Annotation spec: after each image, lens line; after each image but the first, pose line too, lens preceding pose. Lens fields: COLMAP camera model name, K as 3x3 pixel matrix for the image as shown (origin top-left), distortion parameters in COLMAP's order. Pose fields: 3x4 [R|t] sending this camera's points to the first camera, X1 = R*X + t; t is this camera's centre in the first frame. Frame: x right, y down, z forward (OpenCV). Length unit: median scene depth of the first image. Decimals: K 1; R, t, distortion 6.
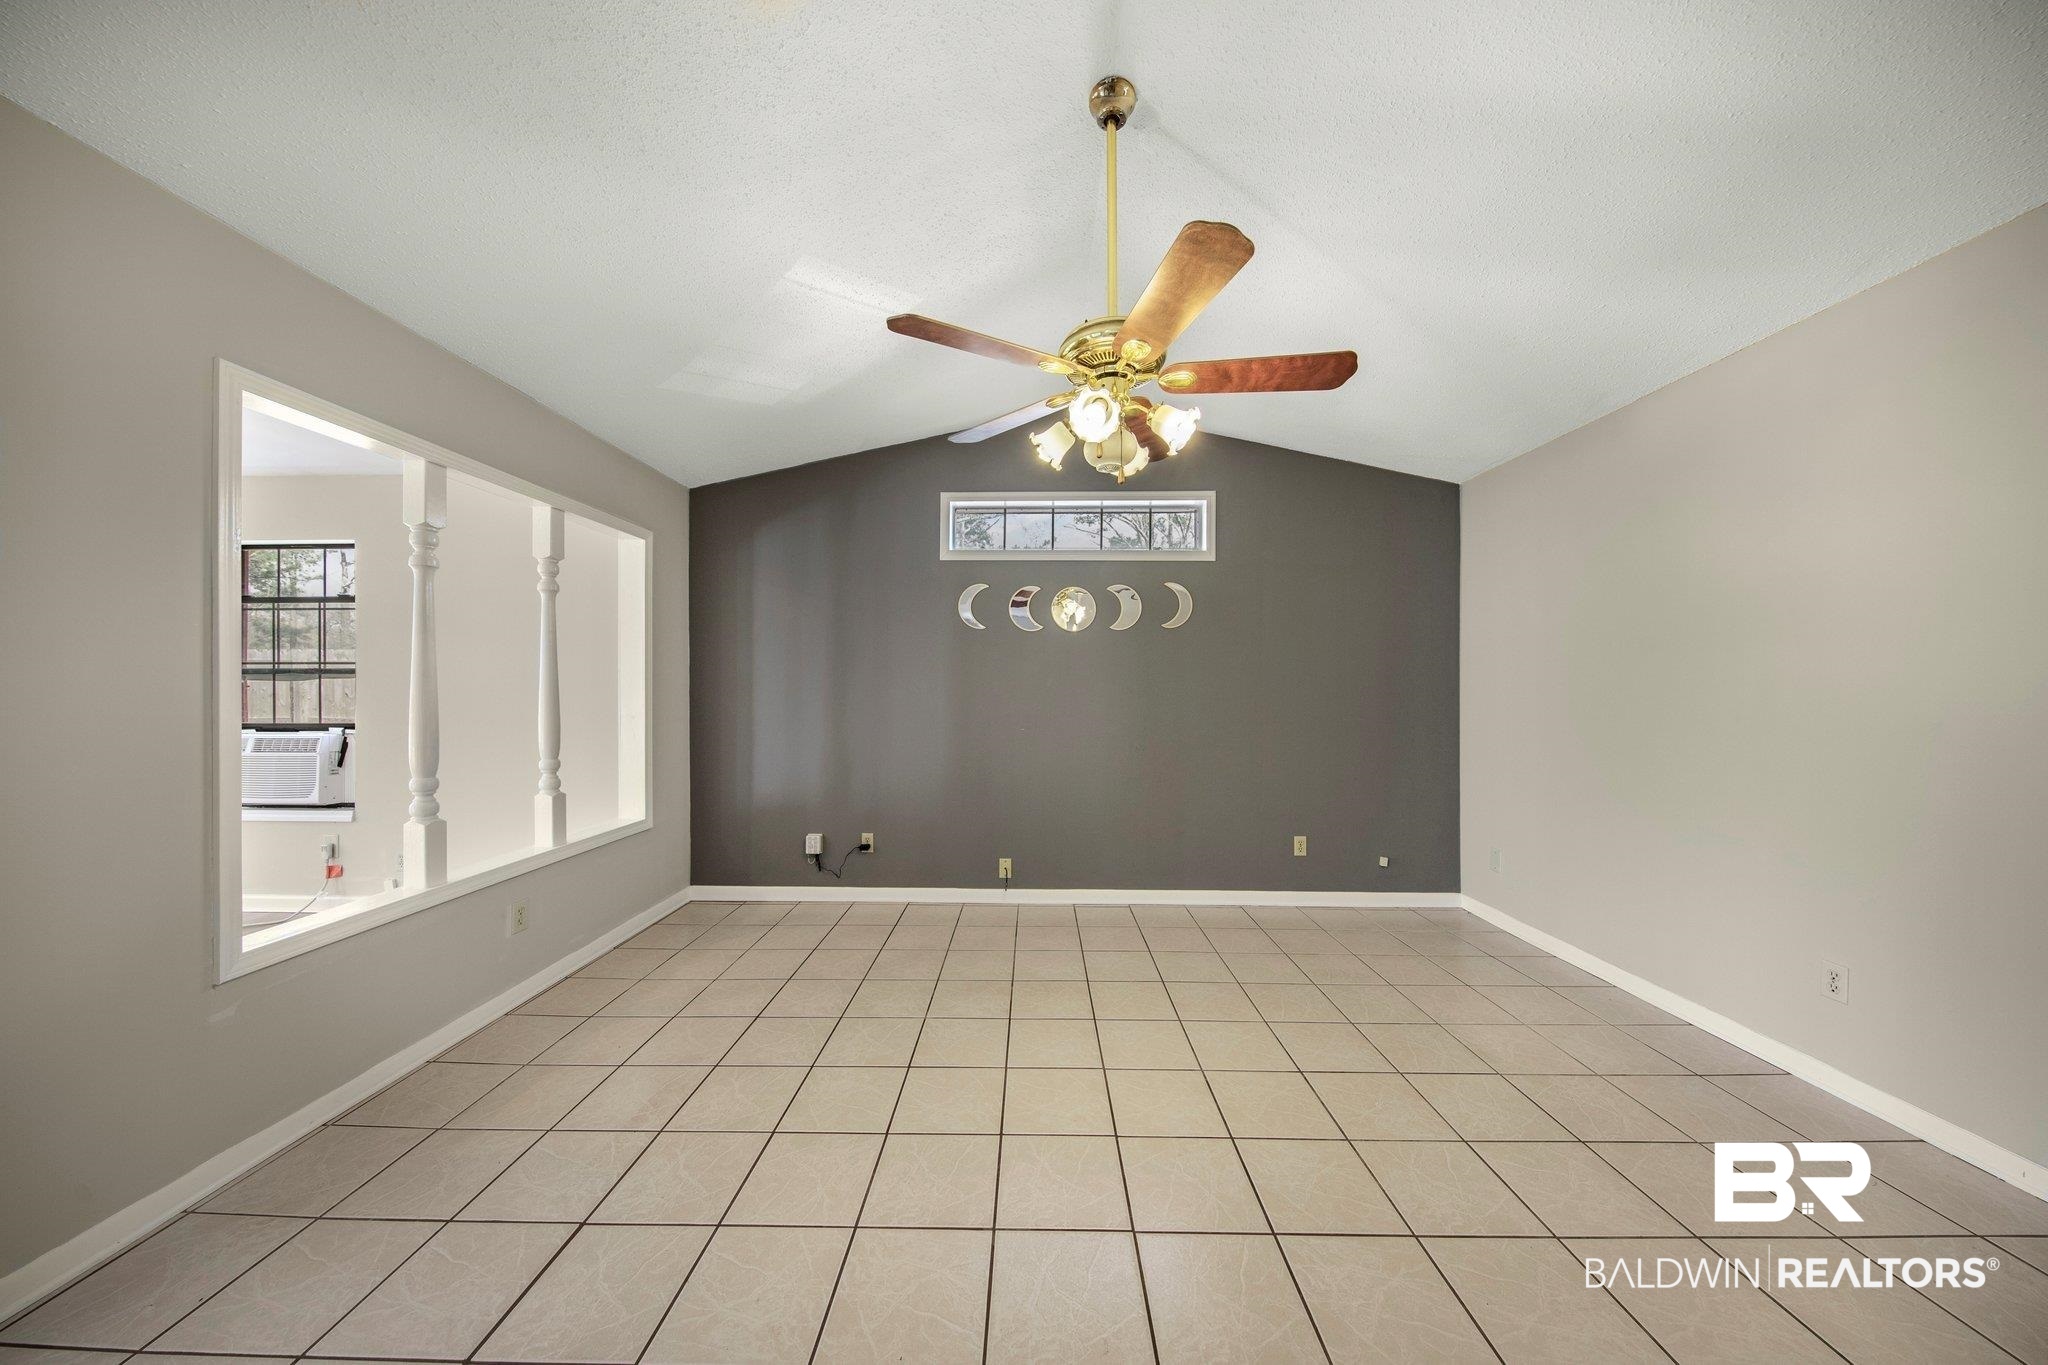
lens RADIAL K [[649.3, 0, 1024.9], [0, 649.3, 688.9], [0, 0, 1]] dist [0.010124, -0.001002]
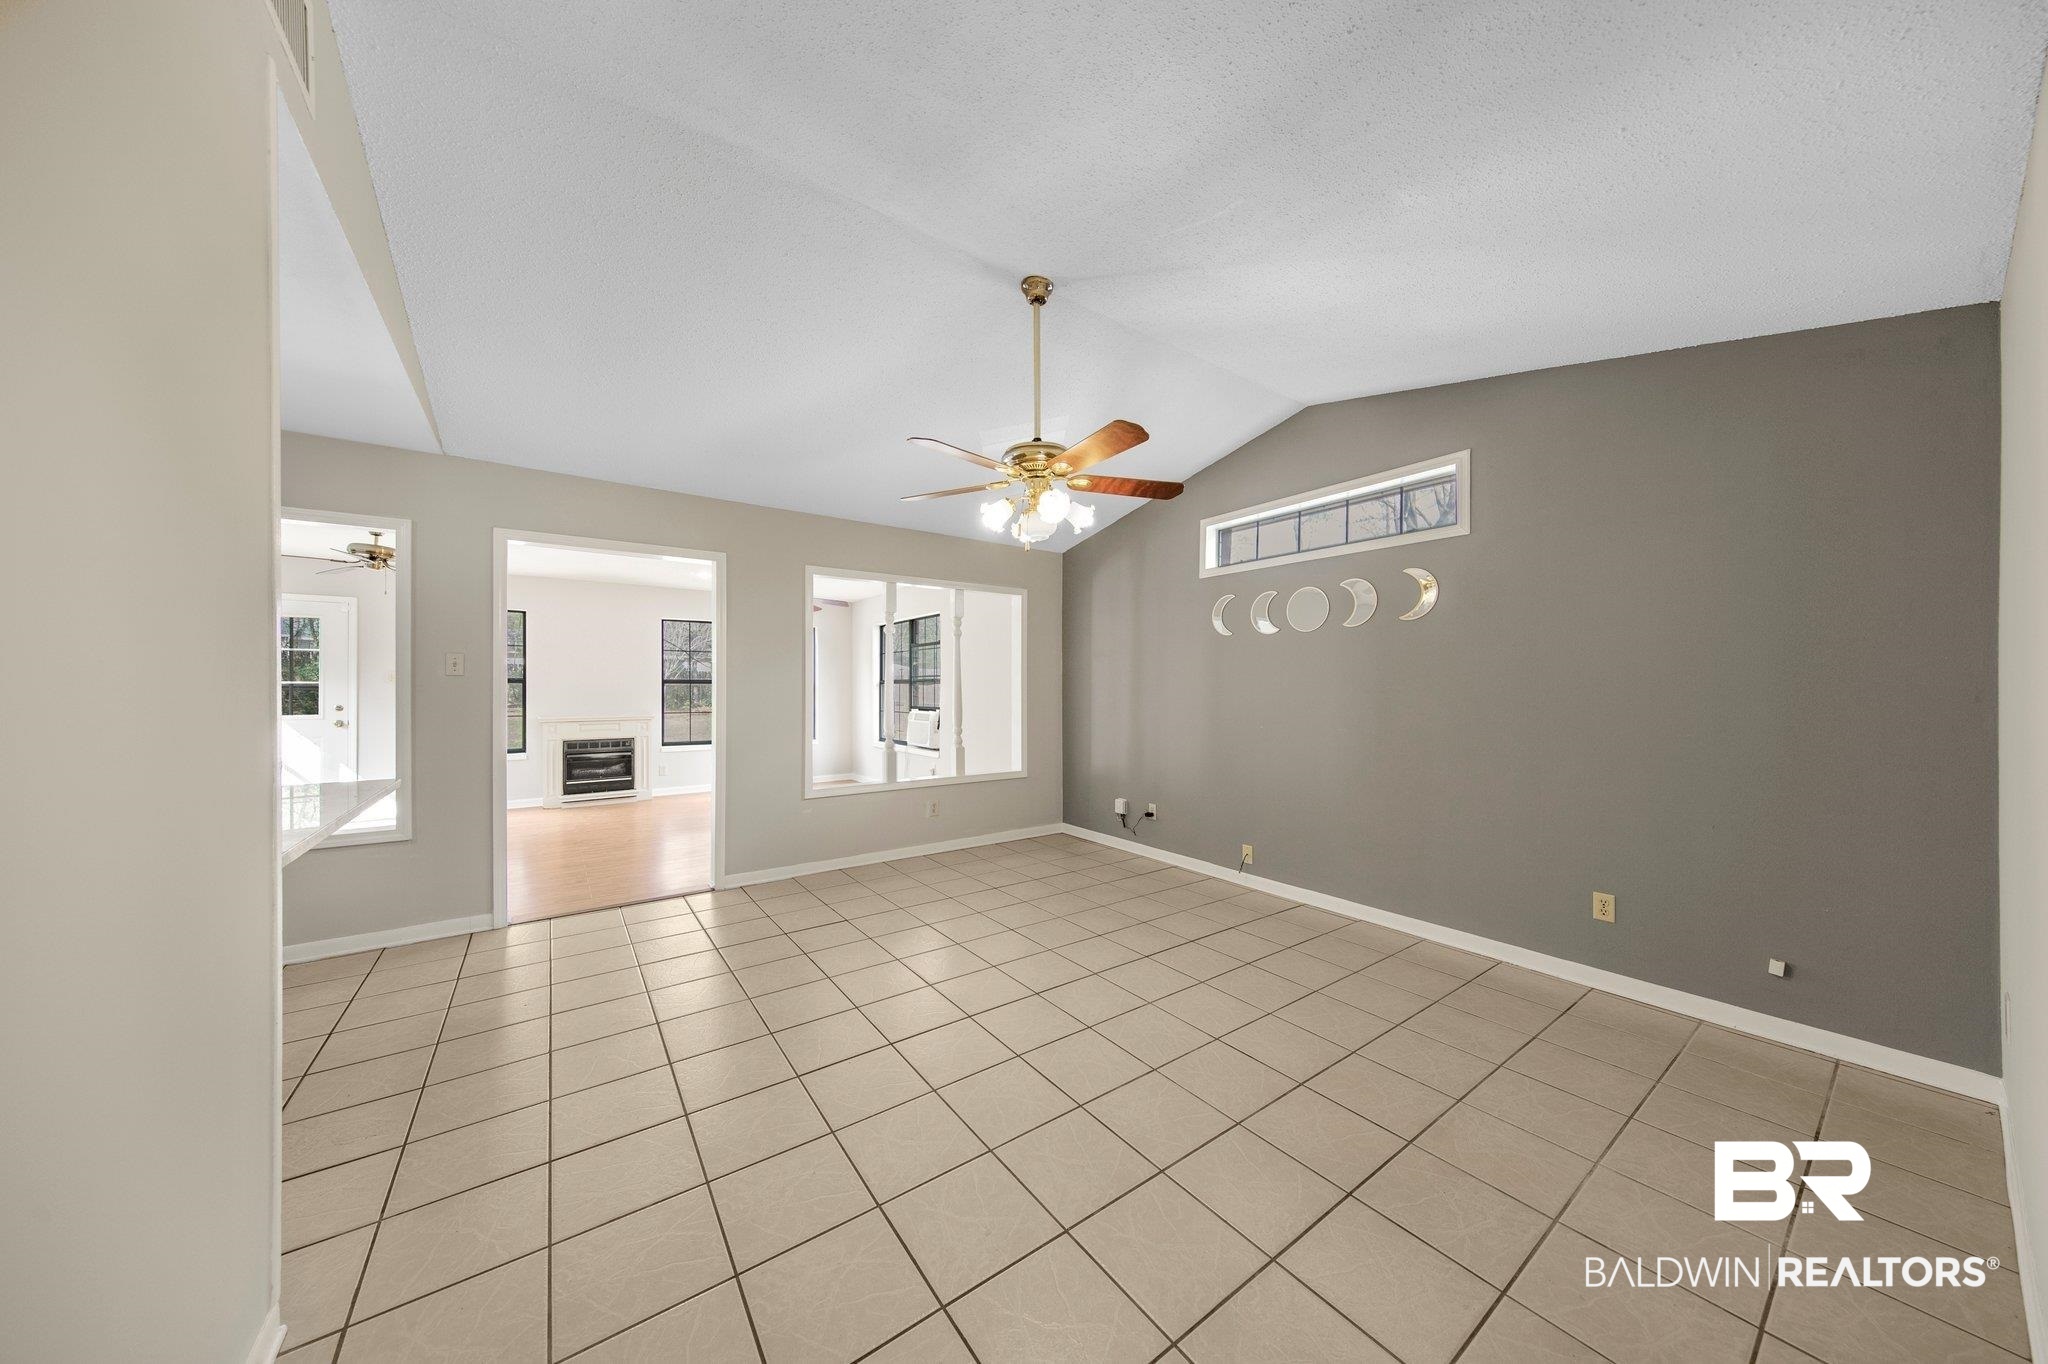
lens RADIAL K [[649.3, 0, 1031.3], [0, 649.3, 690.8], [0, 0, 1]] dist [0.010124, -0.001002]
pose [[0.600196, 0.002430, -0.799849, 0.627762], [0.000212, 0.999995, 0.003197, -0.001140], [0.799853, -0.002088, 0.600192, 0.056763]]
